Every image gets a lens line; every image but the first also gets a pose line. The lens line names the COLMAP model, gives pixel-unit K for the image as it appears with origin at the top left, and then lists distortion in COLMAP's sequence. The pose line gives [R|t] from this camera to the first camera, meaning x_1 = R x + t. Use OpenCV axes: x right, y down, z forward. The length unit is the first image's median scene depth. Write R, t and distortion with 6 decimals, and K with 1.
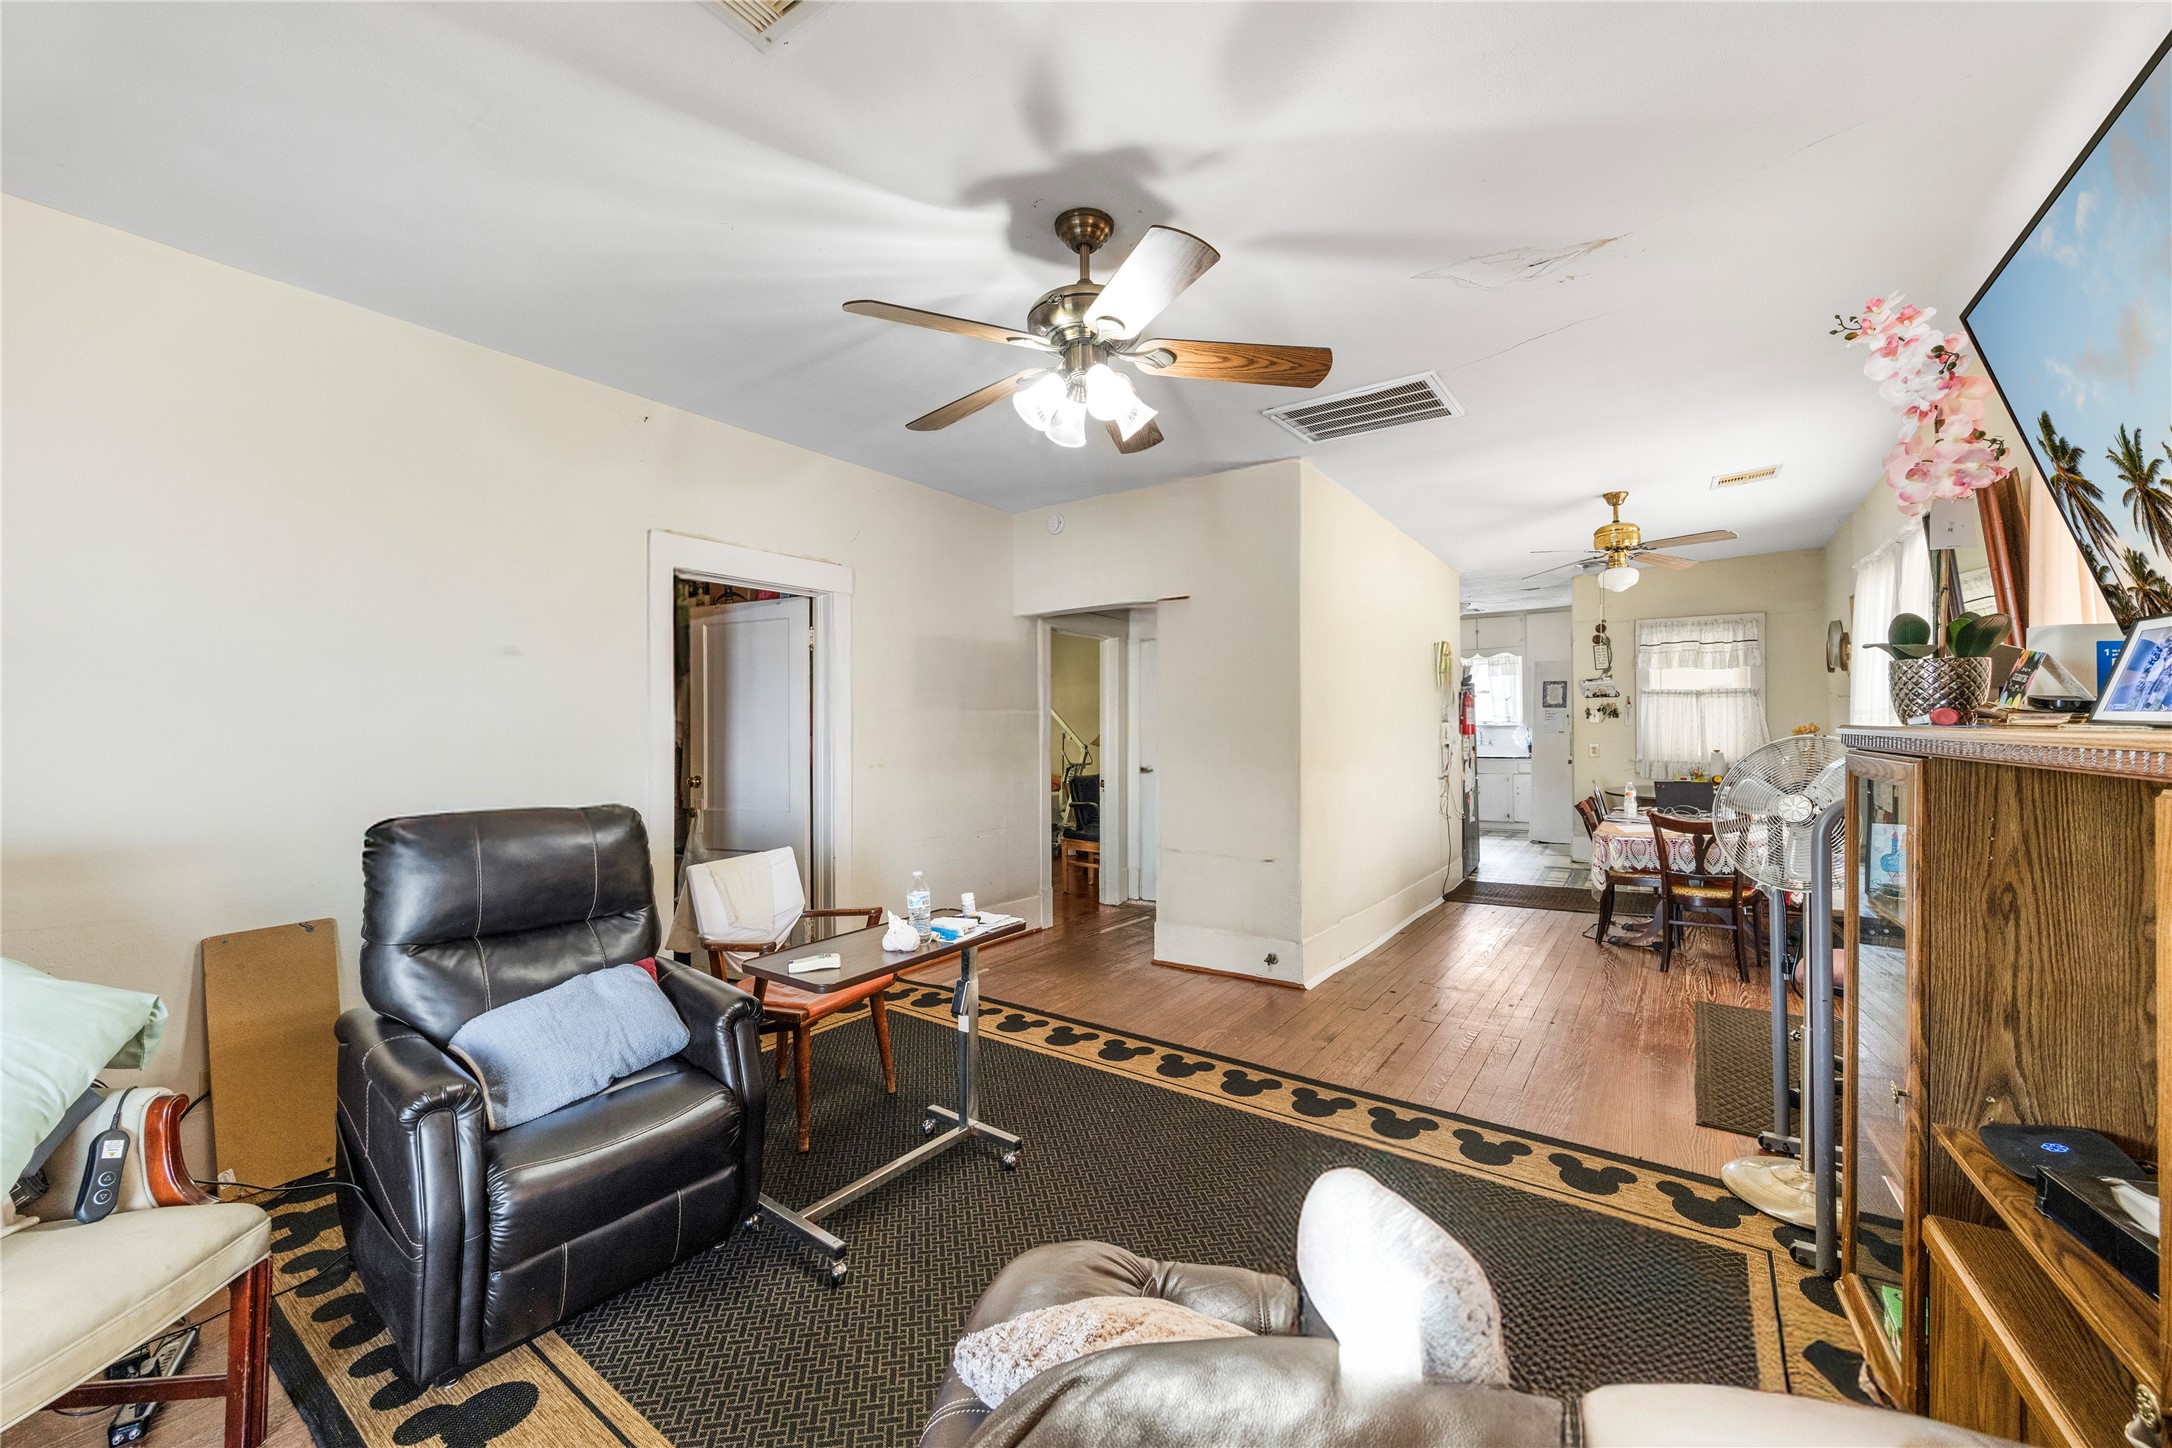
lens RADIAL K [[836.9, 0, 1086.0], [0, 836.9, 724.0], [0, 0, 1]] dist [-0.000240, -0.000036]
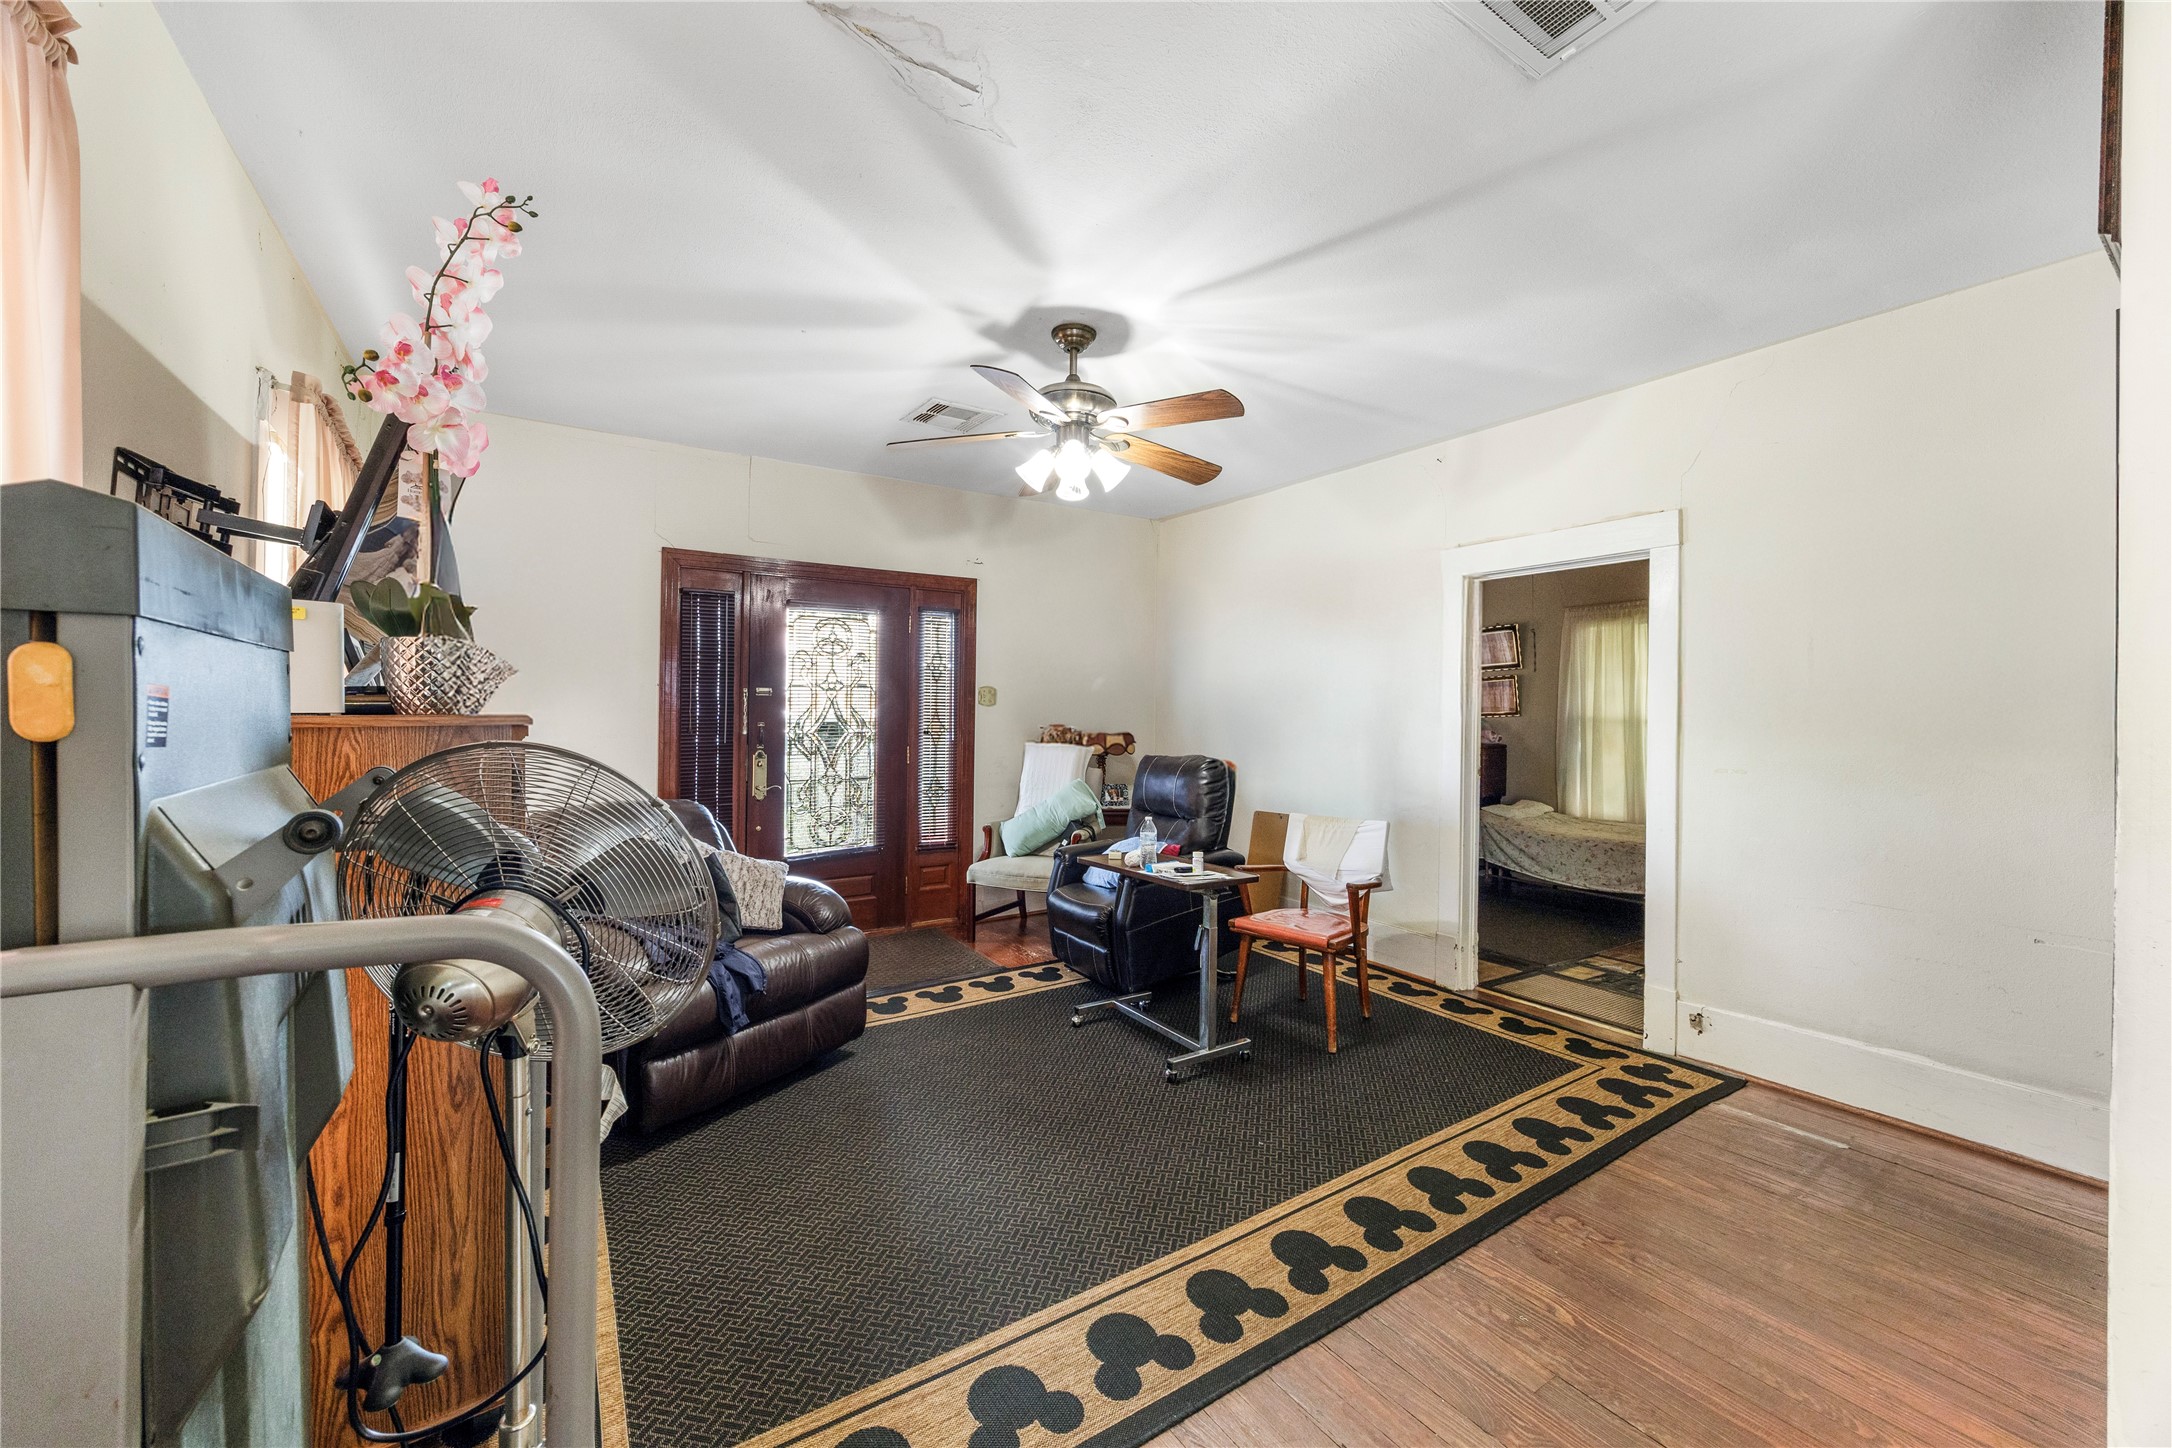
lens RADIAL K [[820.7, 0, 1086.0], [0, 820.7, 724.0], [0, 0, 1]] dist [-0.000007, 0.000019]
pose [[-0.366303, 0.008177, -0.930460, 0.894961], [0.003521, 0.999966, 0.007402, 0.003938], [0.930489, -0.000565, -0.366320, 1.119316]]
